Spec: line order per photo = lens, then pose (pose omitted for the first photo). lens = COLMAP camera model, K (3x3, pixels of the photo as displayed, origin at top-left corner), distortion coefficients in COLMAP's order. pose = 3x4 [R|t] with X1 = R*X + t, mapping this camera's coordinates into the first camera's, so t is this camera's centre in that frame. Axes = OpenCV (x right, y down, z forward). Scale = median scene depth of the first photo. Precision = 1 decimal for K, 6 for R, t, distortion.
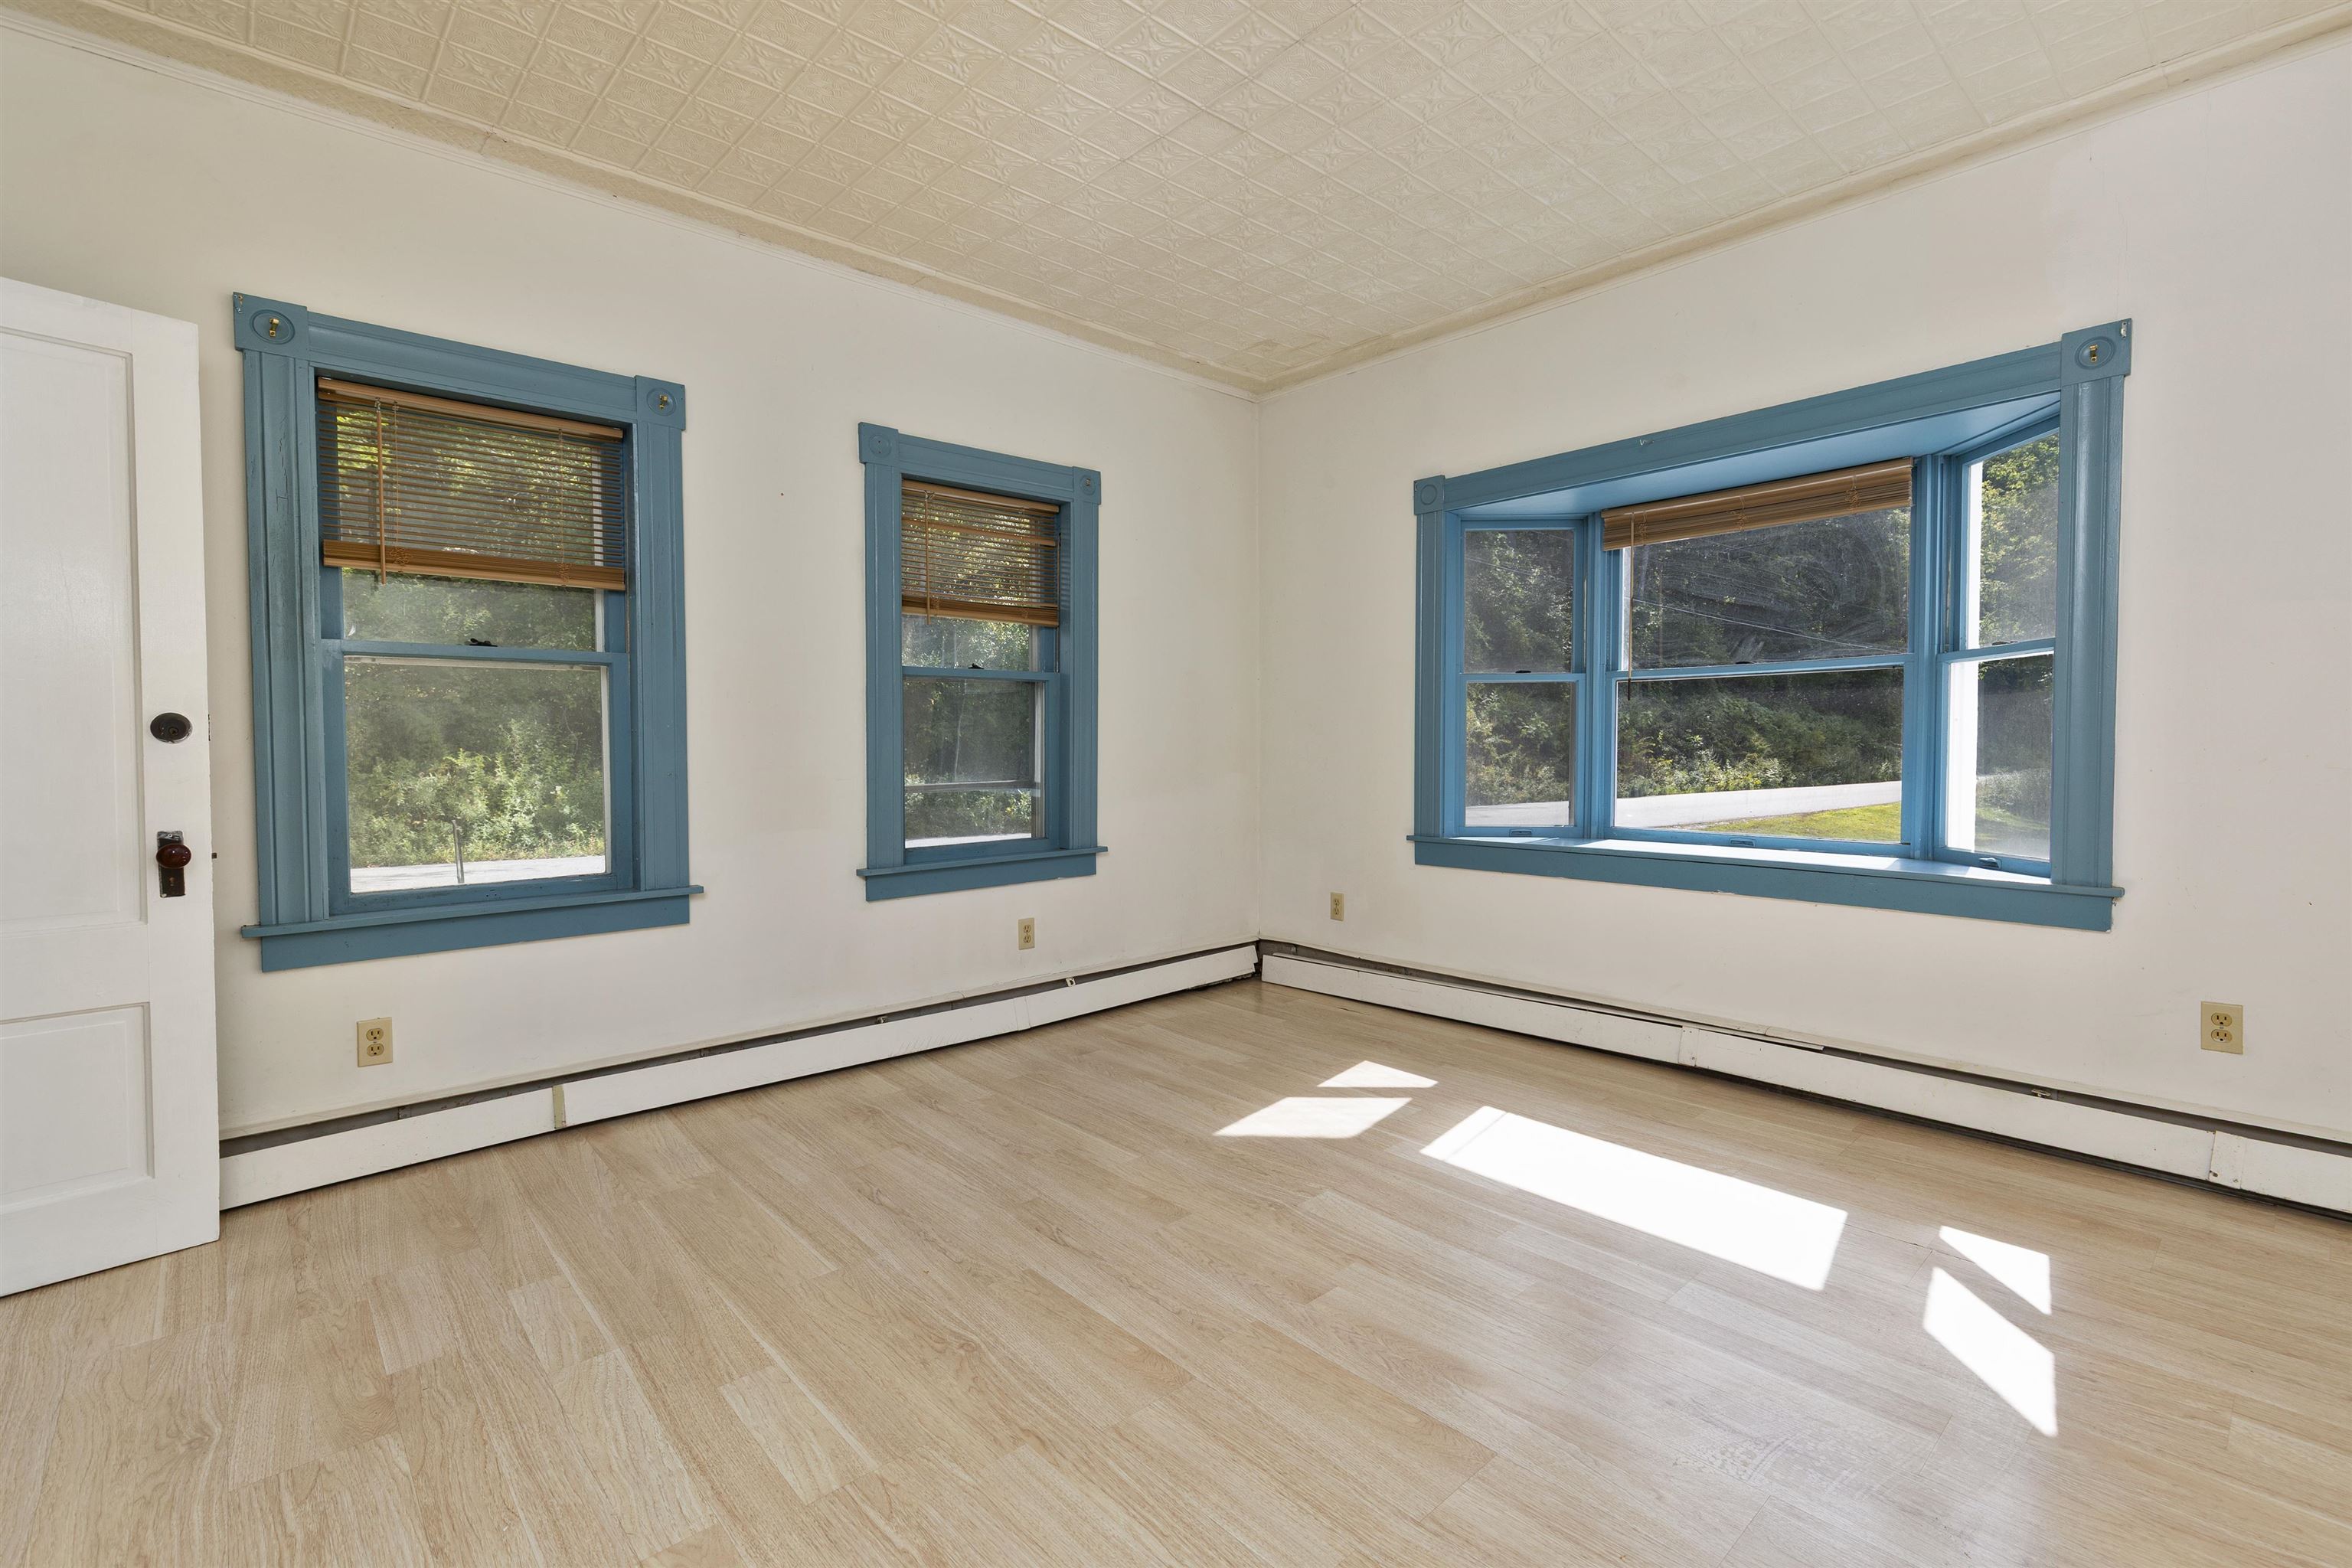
lens RADIAL K [[1048.9, 0, 1181.3], [0, 1048.9, 780.3], [0, 0, 1]] dist [-0.002408, 0.001413]
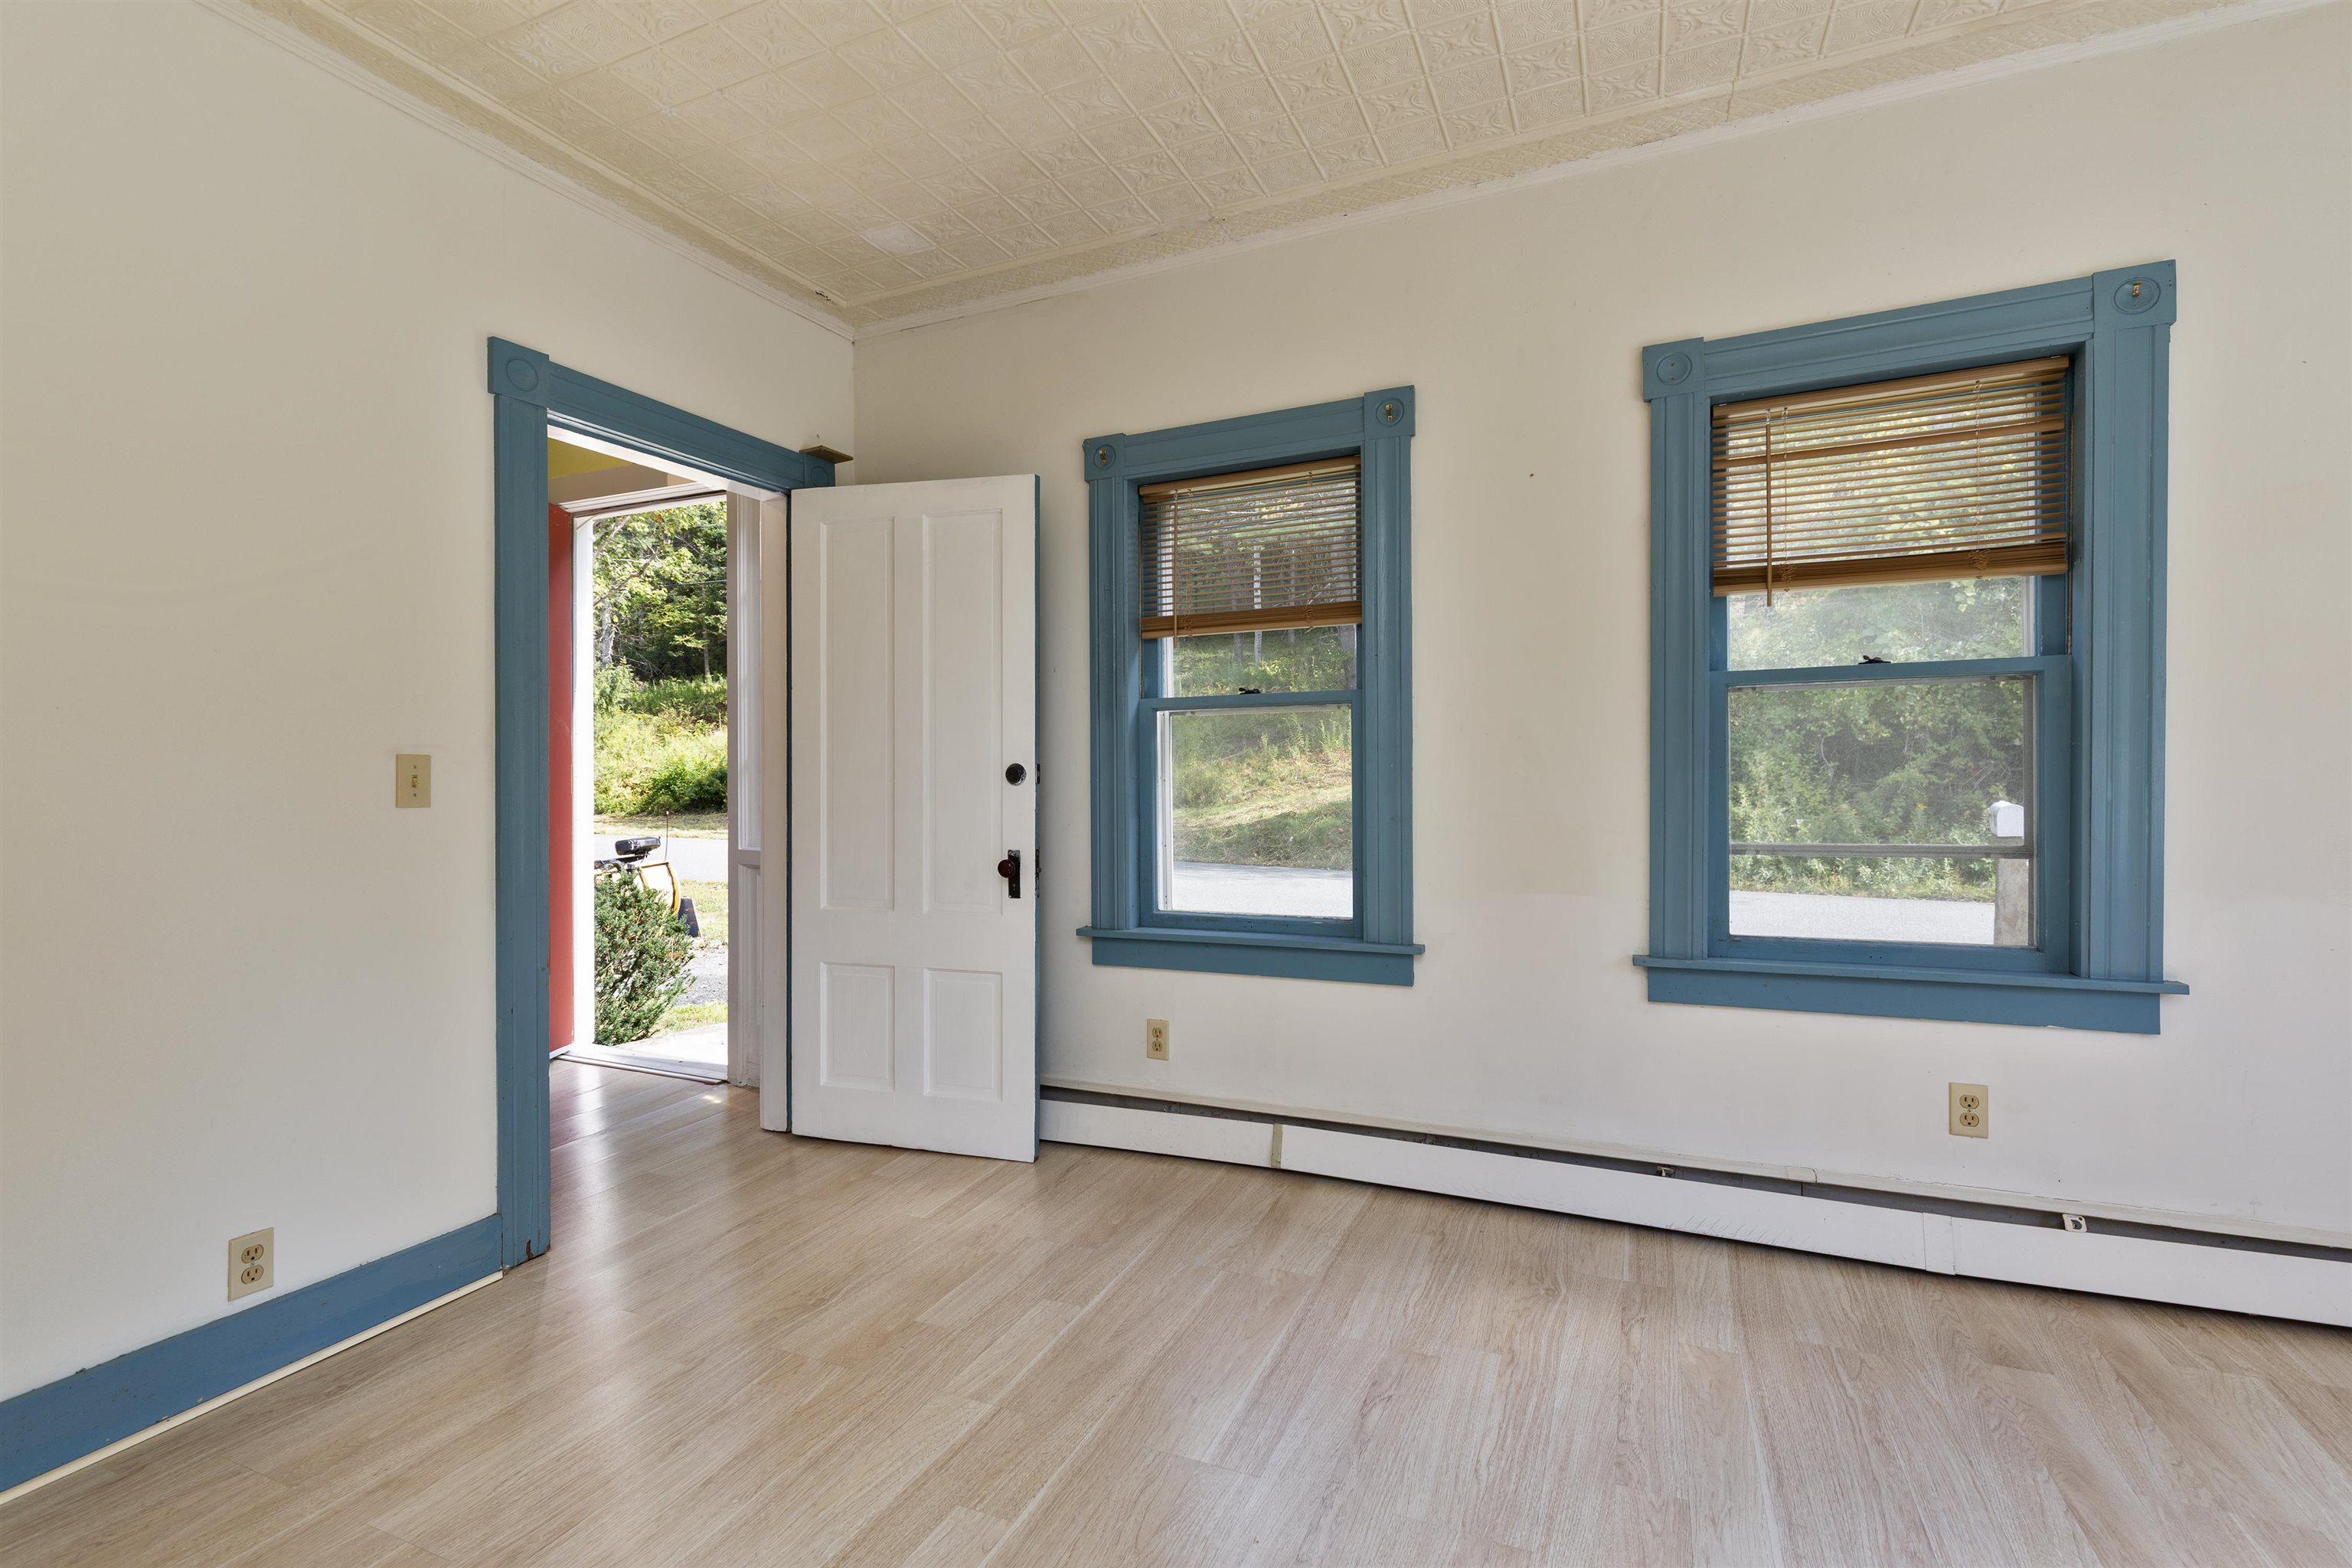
lens RADIAL K [[1048.9, 0, 1177.0], [0, 1048.9, 787.8], [0, 0, 1]] dist [-0.002408, 0.001413]
pose [[0.401099, 0.007193, -0.916006, 0.285858], [-0.025964, 0.999657, -0.003519, -0.025930], [0.915667, 0.025194, 0.401148, 0.496524]]
